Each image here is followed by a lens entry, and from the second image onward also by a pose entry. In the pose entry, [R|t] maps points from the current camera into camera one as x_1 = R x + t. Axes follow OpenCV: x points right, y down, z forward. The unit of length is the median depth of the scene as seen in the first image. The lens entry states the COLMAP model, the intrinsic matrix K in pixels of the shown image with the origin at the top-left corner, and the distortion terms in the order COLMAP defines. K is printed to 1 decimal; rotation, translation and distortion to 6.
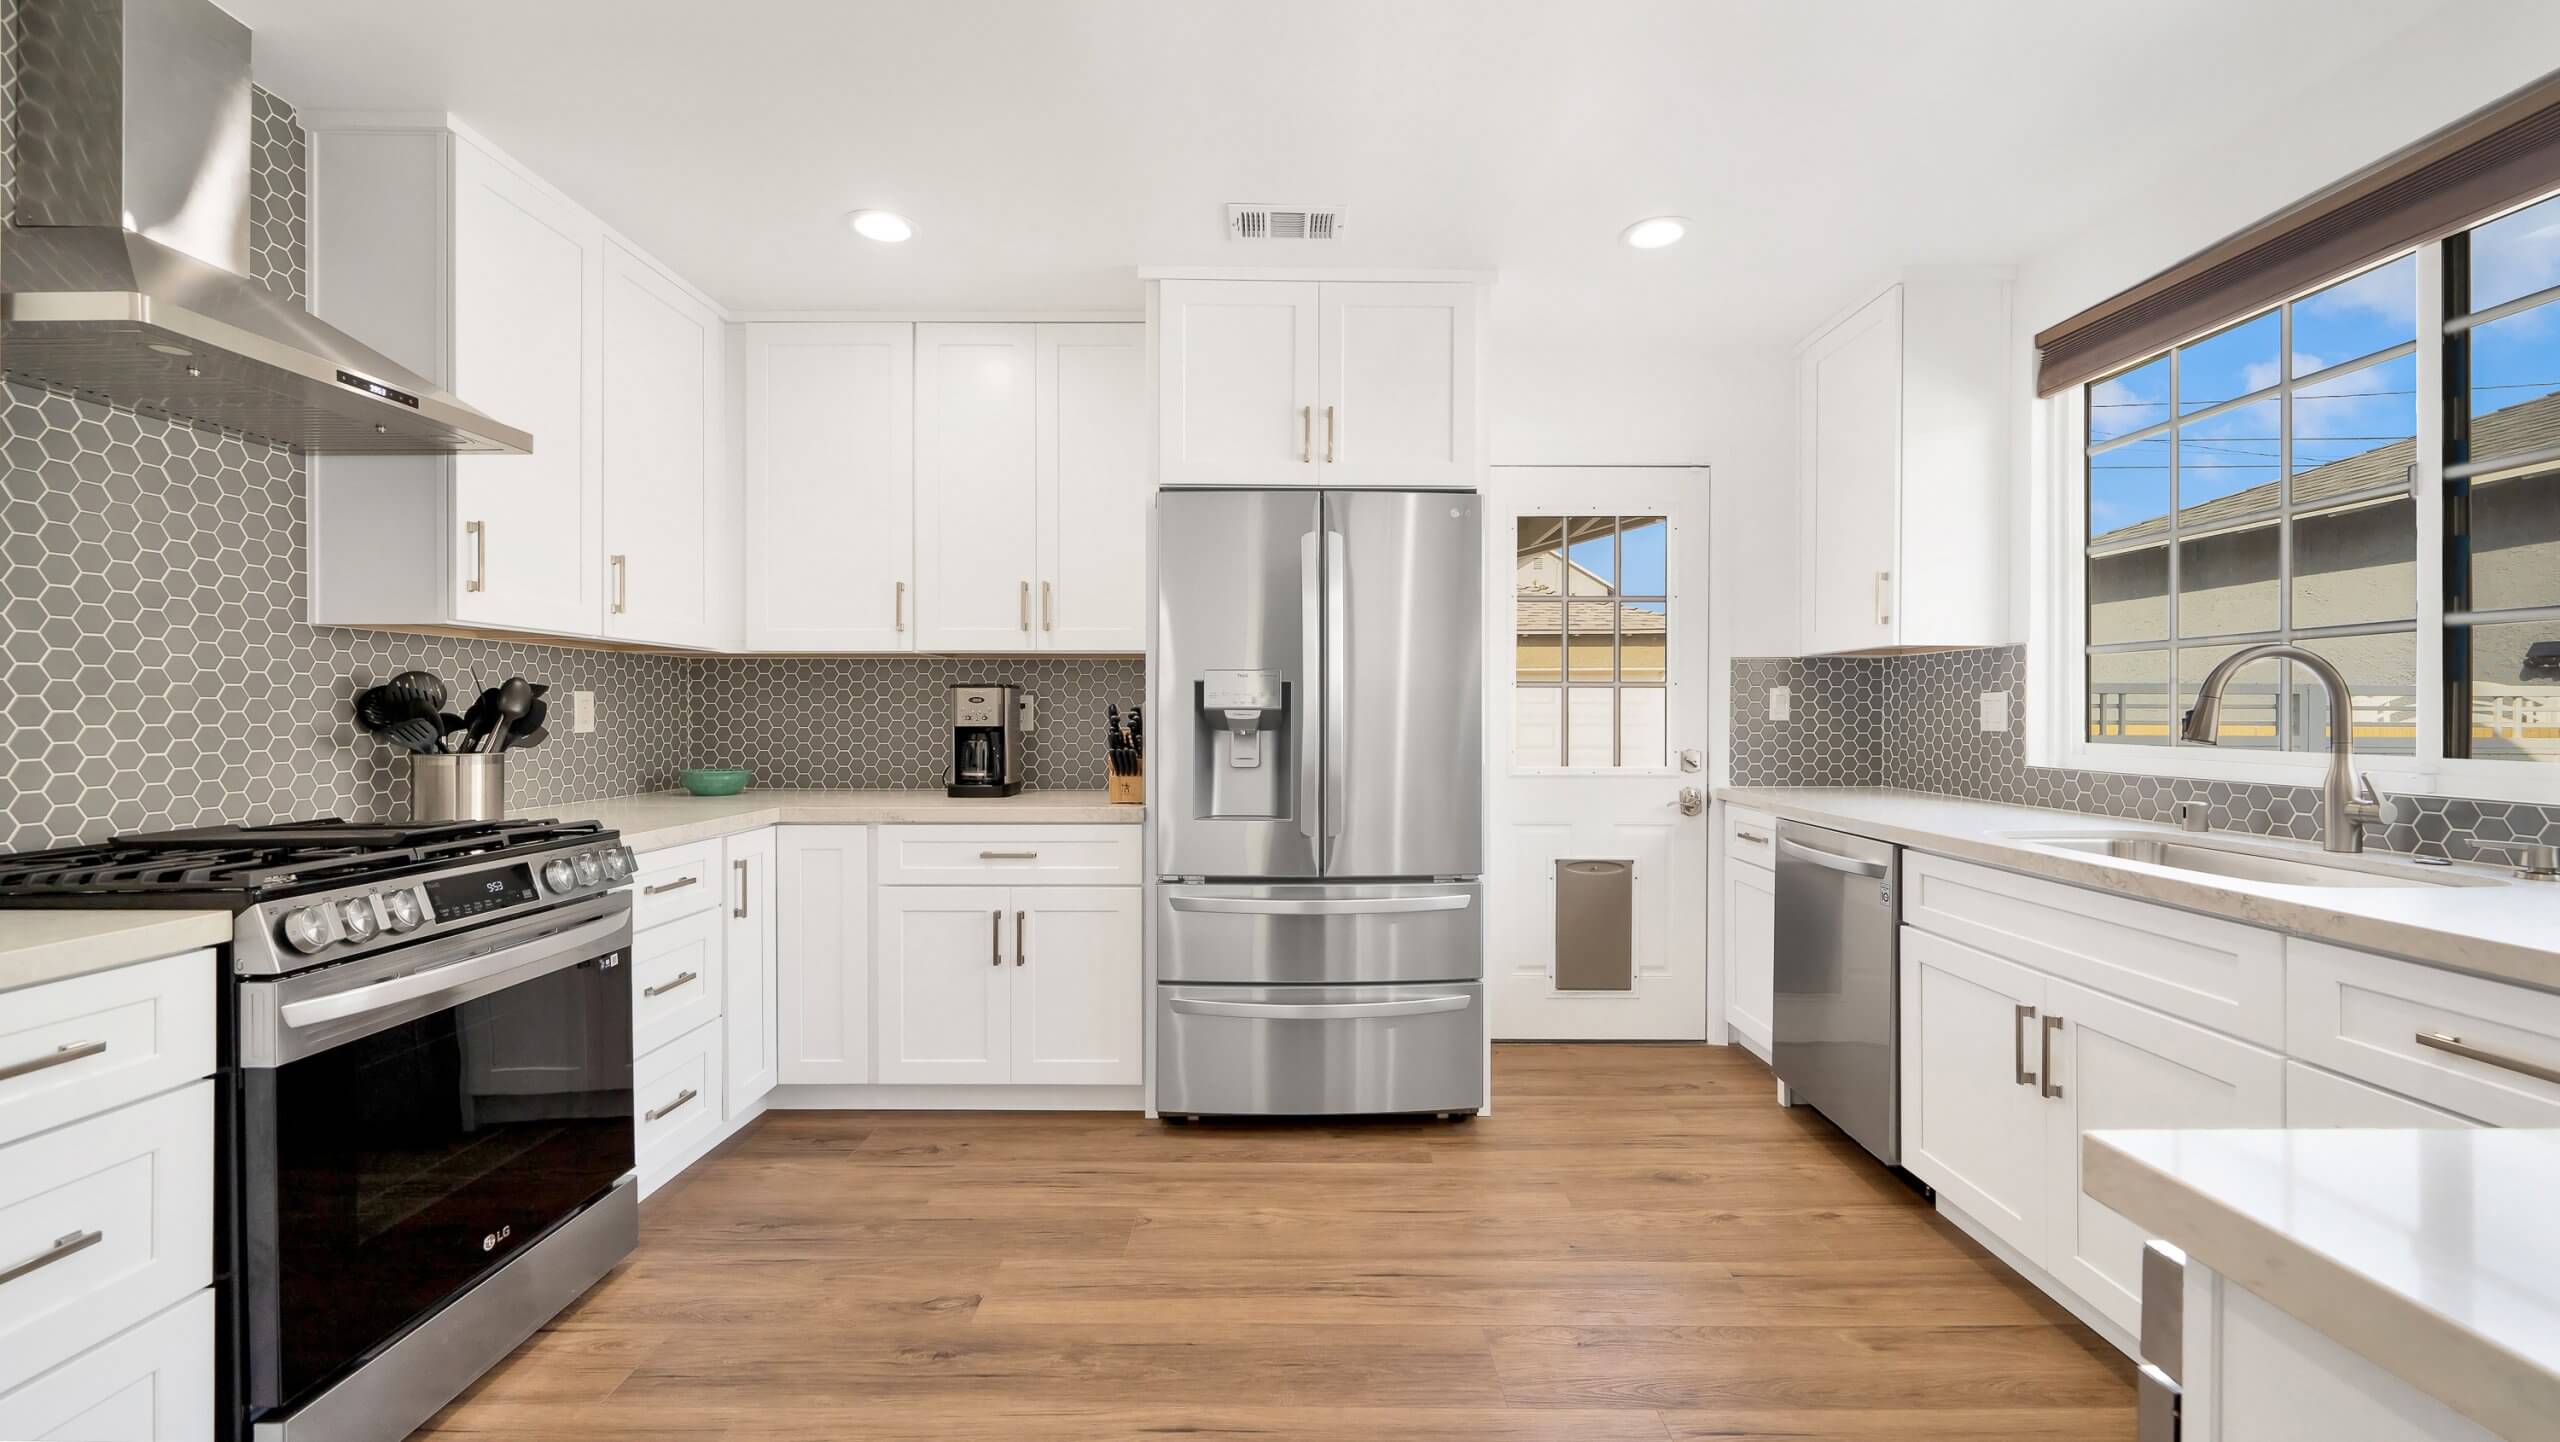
lens RADIAL K [[1021.8, 0, 1320.4], [0, 1021.8, 711.3], [0, 0, 1]] dist [-0.000255, -0.000037]
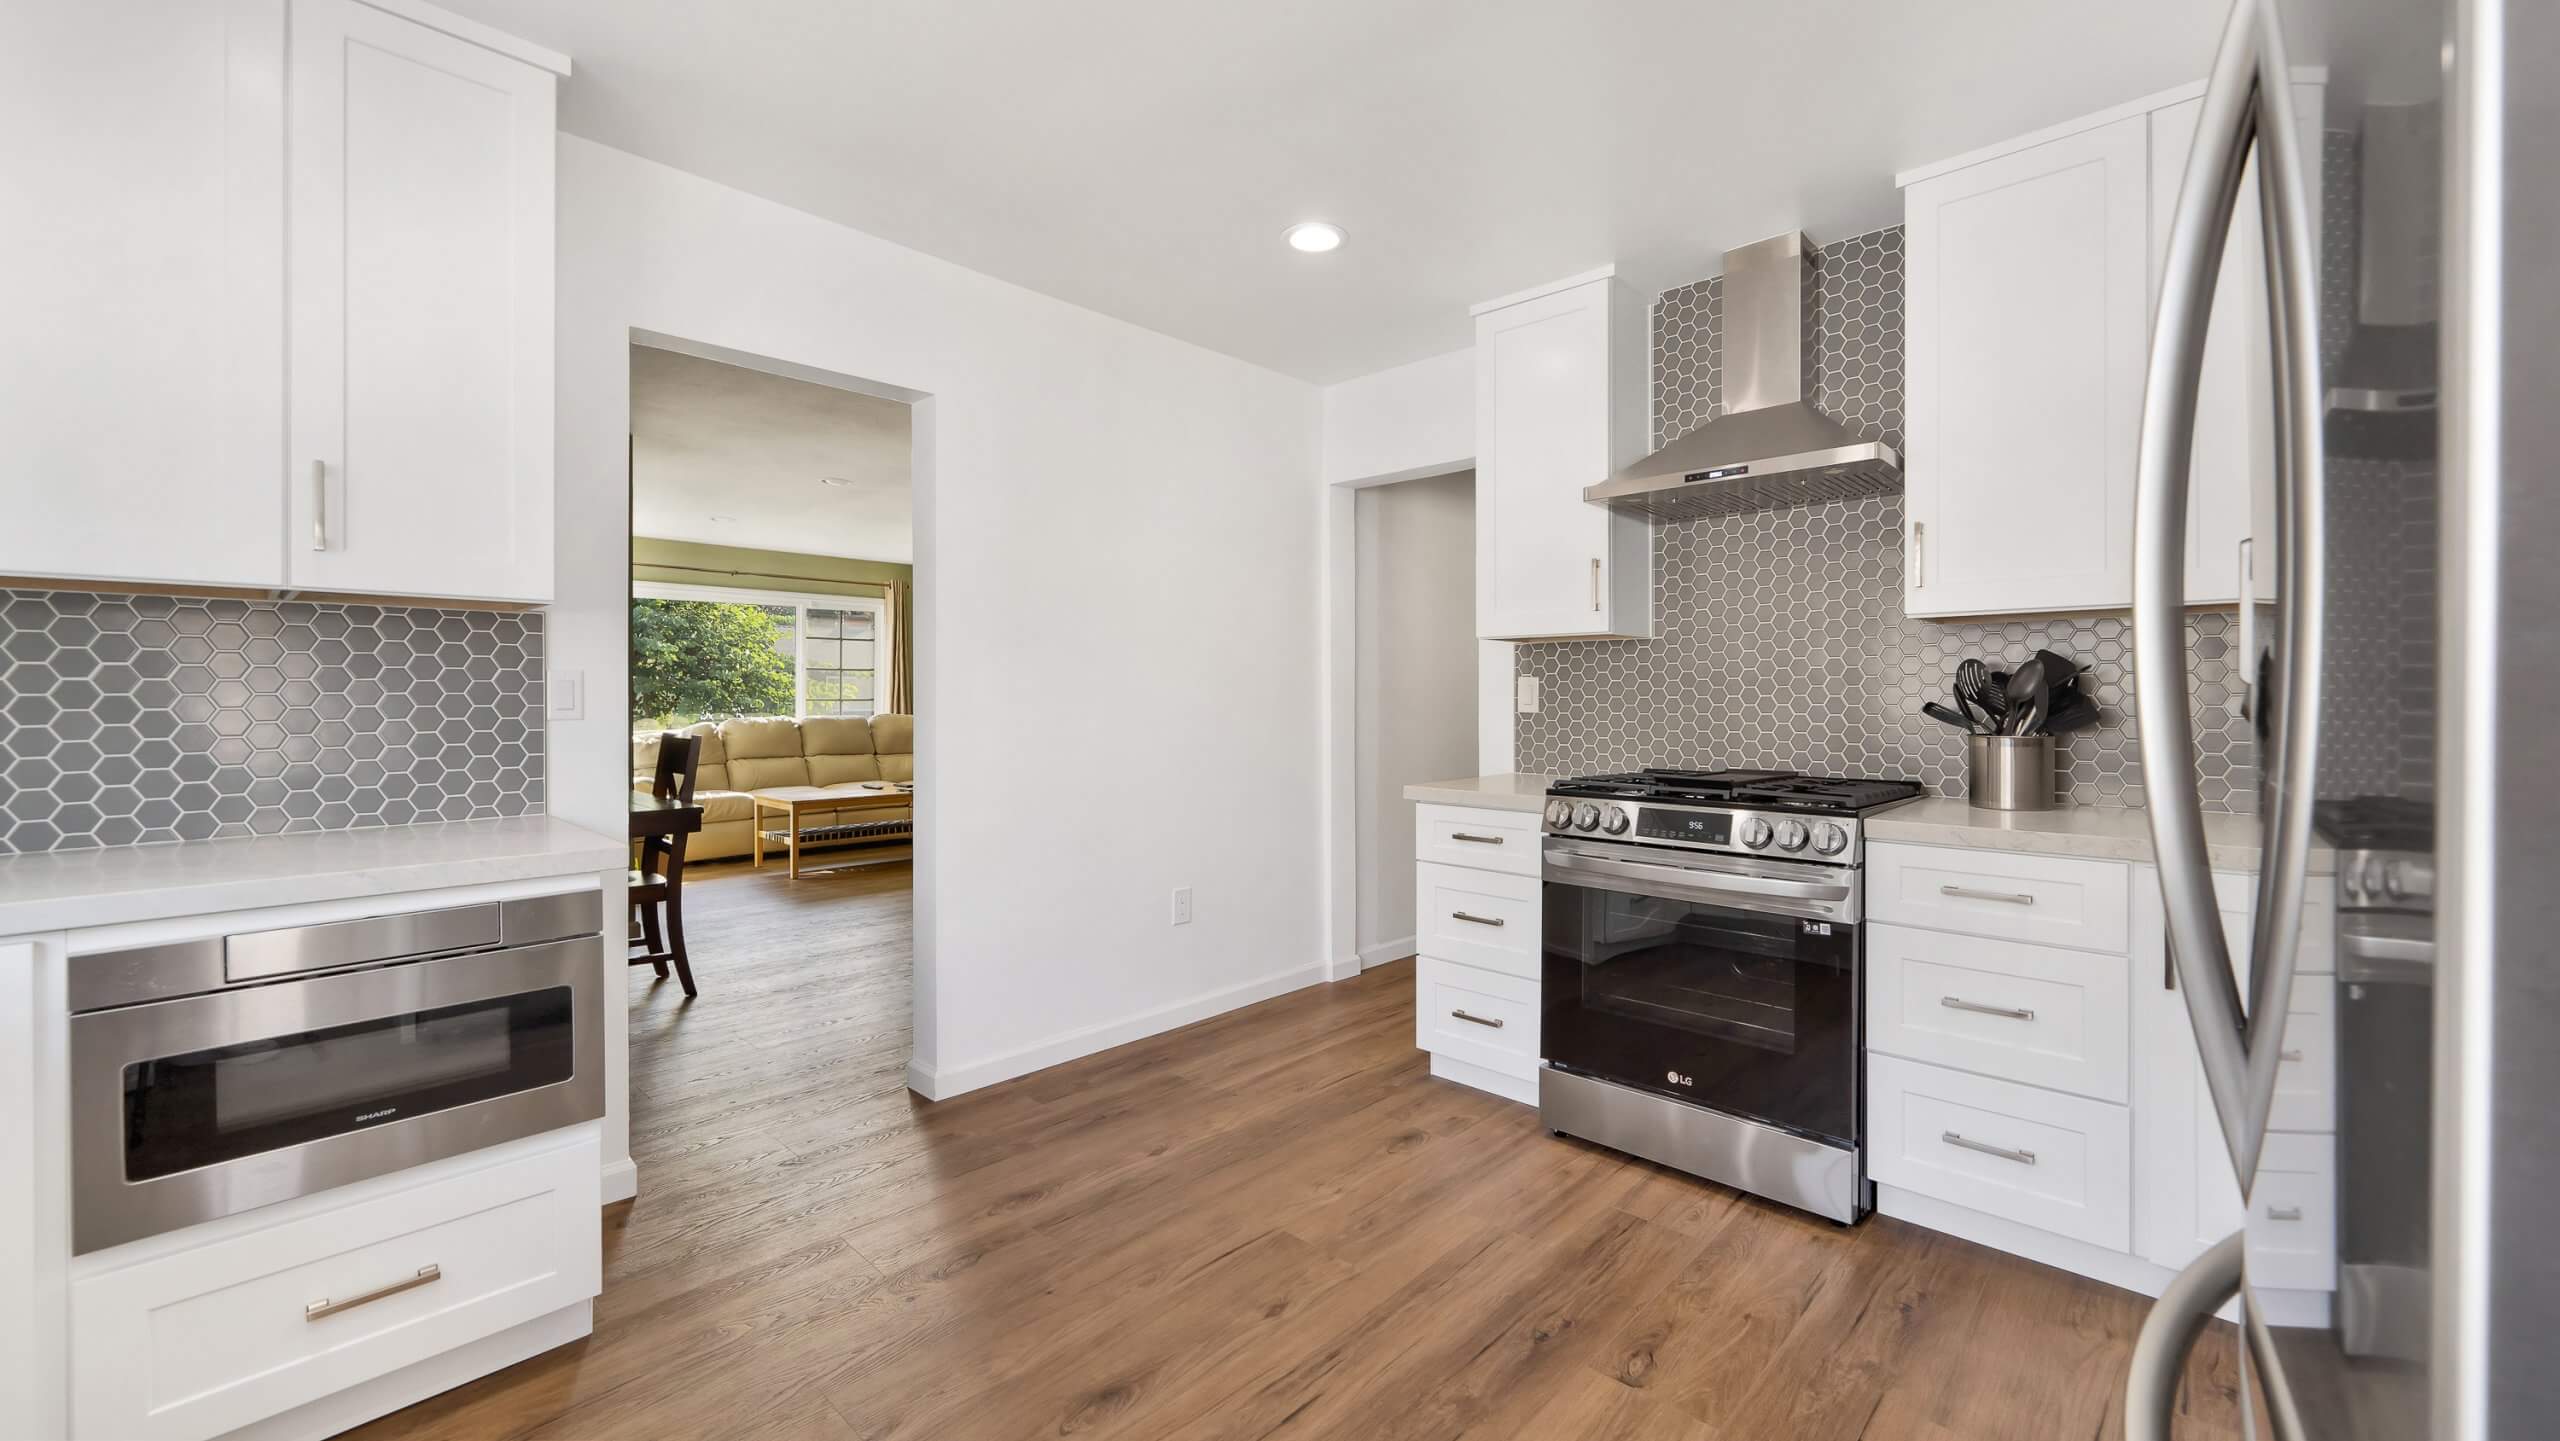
lens RADIAL K [[1011.3, 0, 1272.4], [0, 1011.3, 696.4], [0, 0, 1]] dist [0.000548, 0.000036]
pose [[-0.711224, -0.000615, -0.702965, 0.329915], [0.001488, 0.999996, -0.002380, 0.002261], [0.702964, -0.002739, -0.711220, 0.972727]]
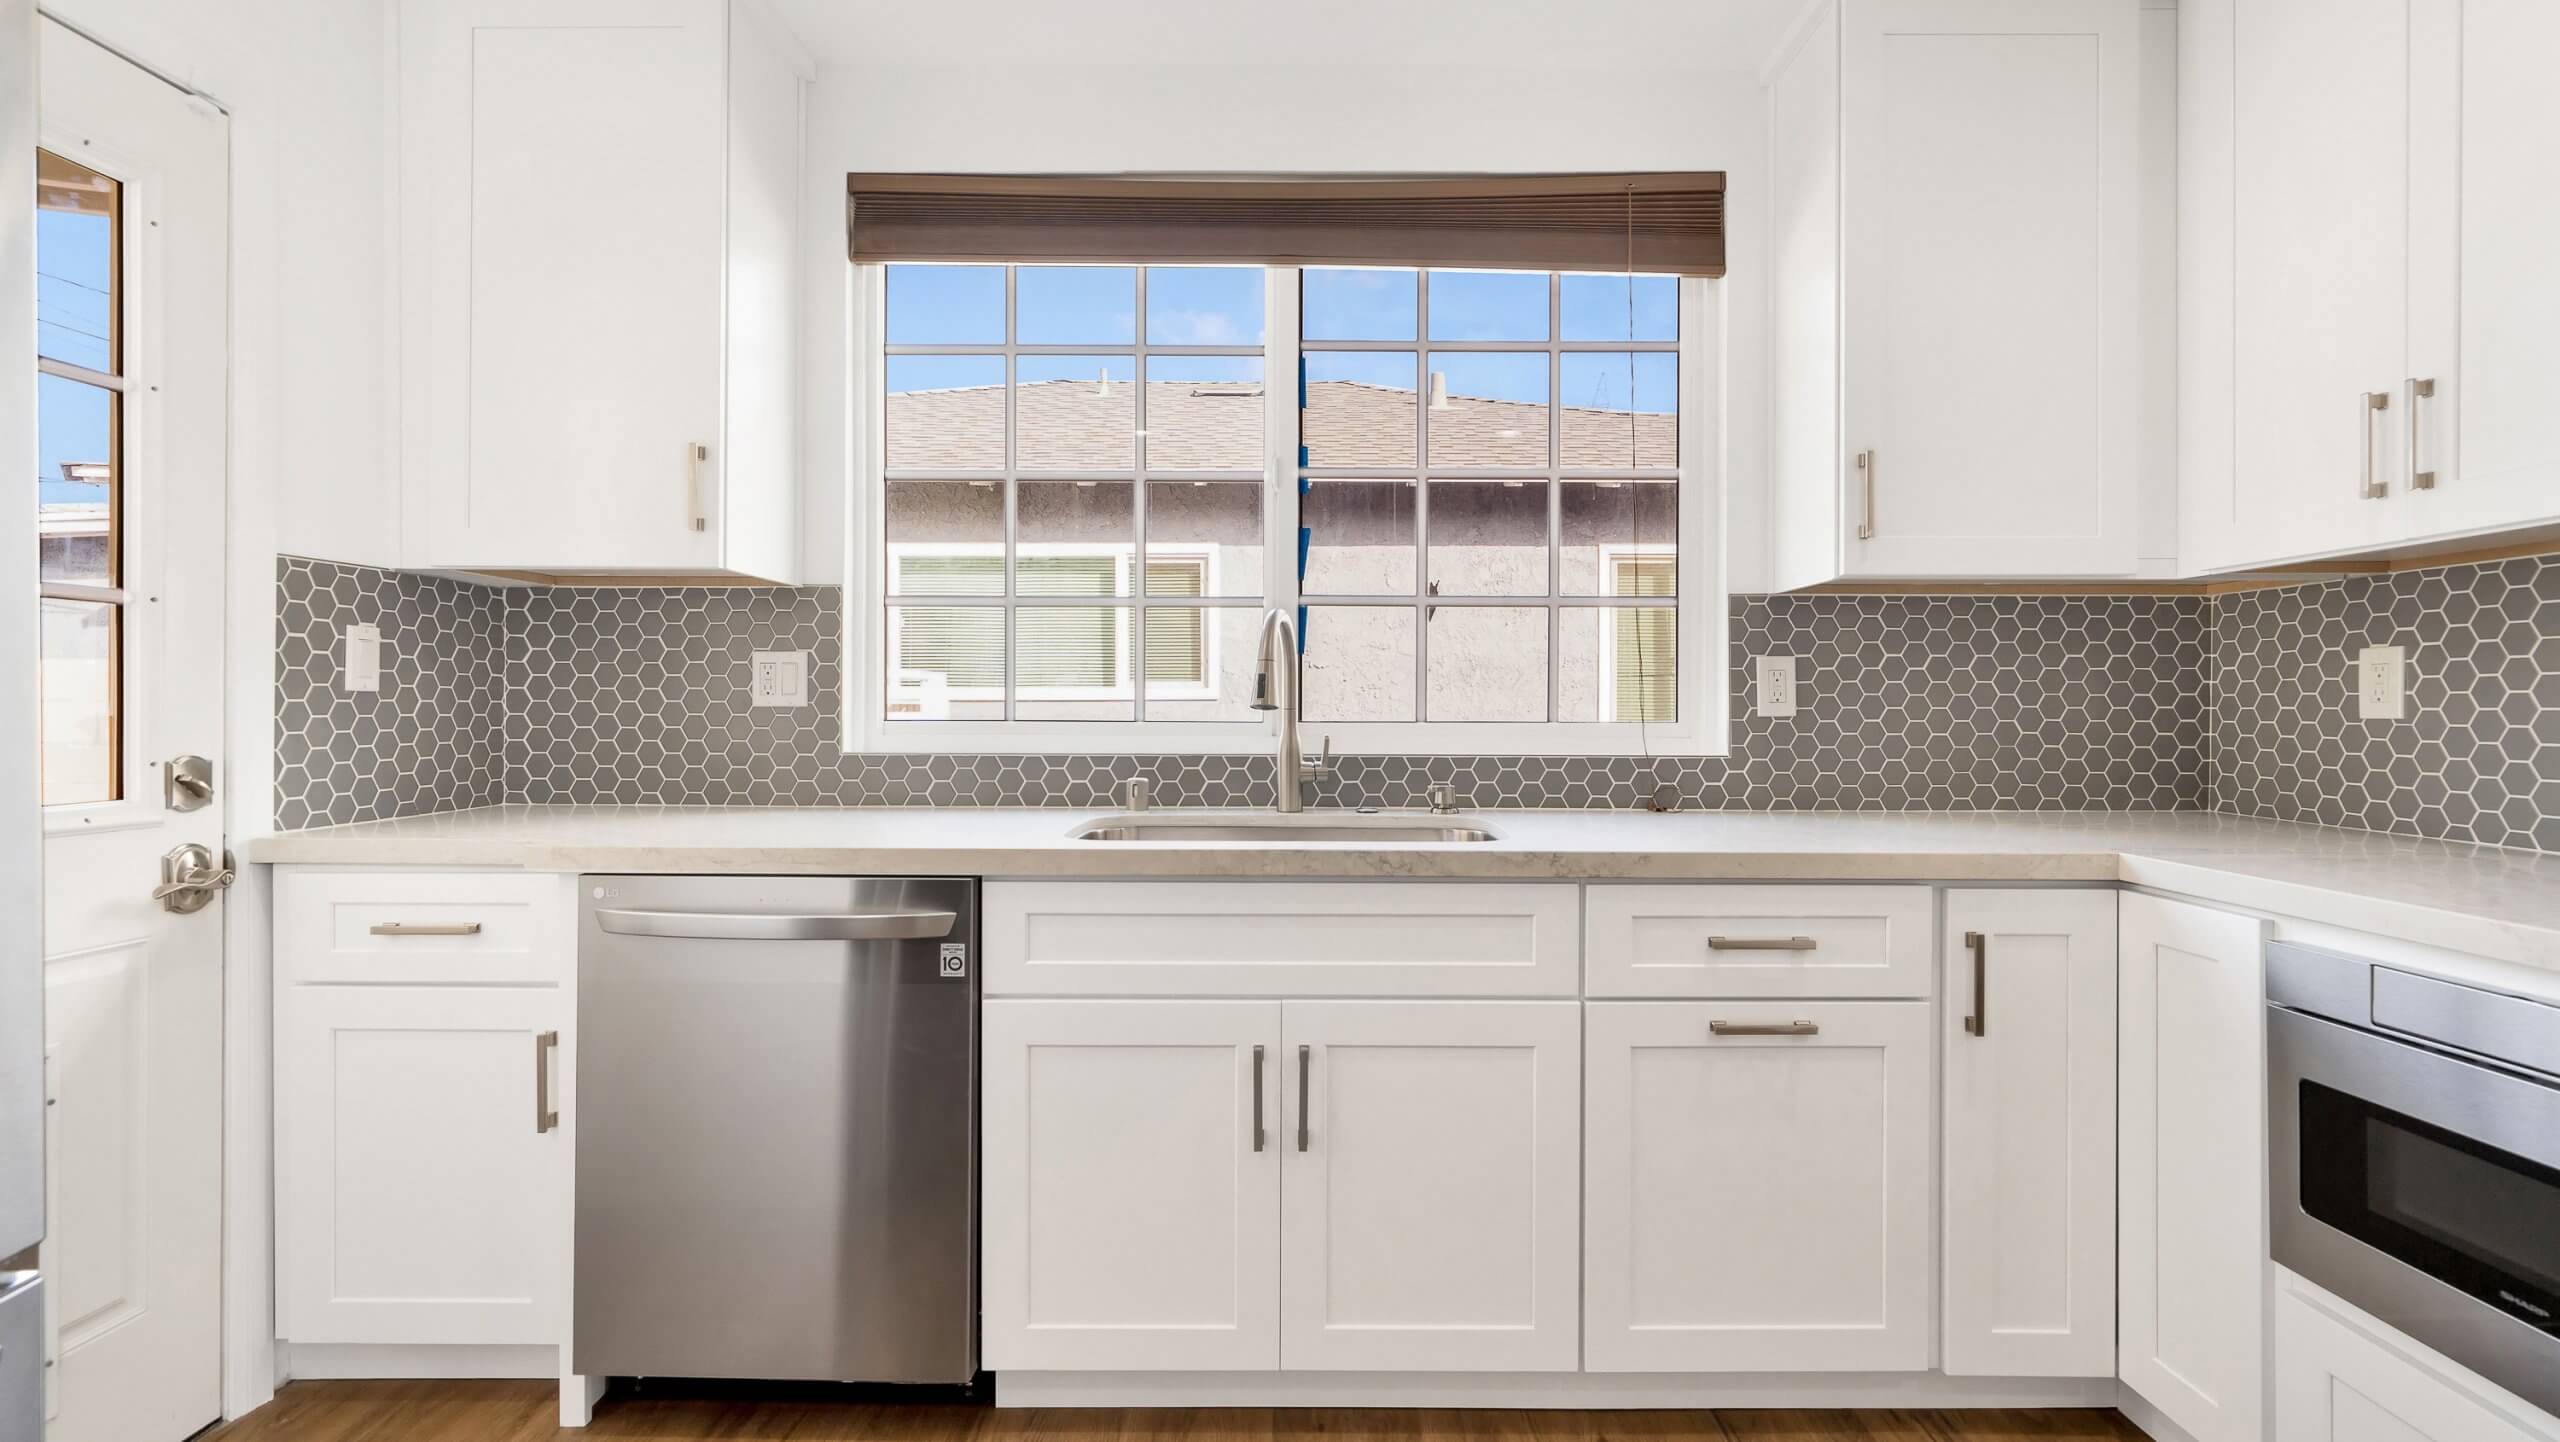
lens RADIAL K [[1145.0, 0, 1294.6], [0, 1145.0, 706.7], [0, 0, 1]] dist [-0.000352, -0.000115]
pose [[0.029728, -0.001463, 0.999557, -0.126184], [-0.002871, 0.999995, 0.001549, 0.018293], [-0.999554, -0.002916, 0.029724, 0.658950]]
